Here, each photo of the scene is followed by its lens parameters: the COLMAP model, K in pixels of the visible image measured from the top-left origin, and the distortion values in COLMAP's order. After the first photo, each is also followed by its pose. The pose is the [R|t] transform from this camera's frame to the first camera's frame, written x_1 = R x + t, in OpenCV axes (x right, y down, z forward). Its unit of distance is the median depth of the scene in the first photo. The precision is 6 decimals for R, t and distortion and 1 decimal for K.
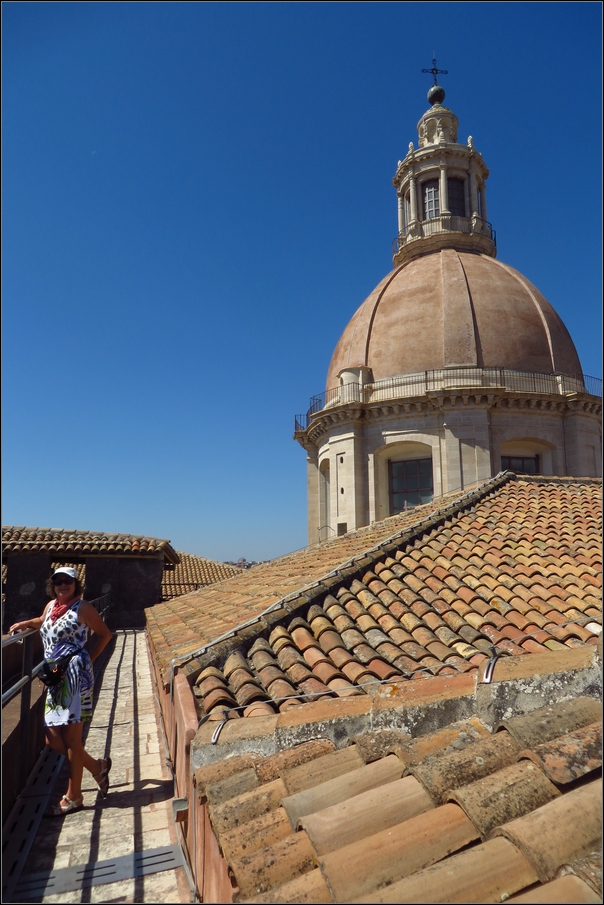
lens RADIAL K [[687.9, 0, 301.6], [0, 687.9, 492.0], [0, 0, 1]] dist [0.062469, 0.005892]
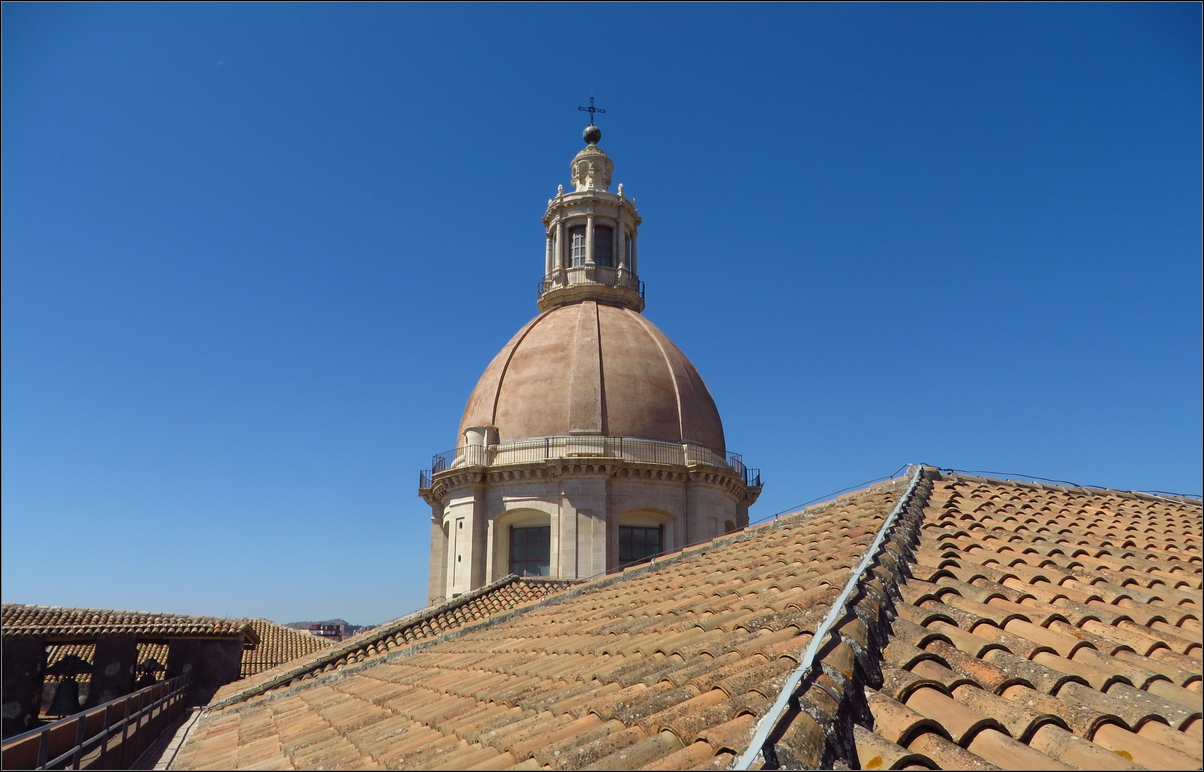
lens RADIAL K [[986.4, 0, 602.0], [0, 986.4, 386.0], [0, 0, 1]] dist [0.085423, 0.005730]
pose [[0.994041, 0.035373, 0.103104, 0.104085], [-0.020951, 0.990246, -0.137746, -0.052714], [-0.106971, 0.134765, 0.985087, -0.381068]]
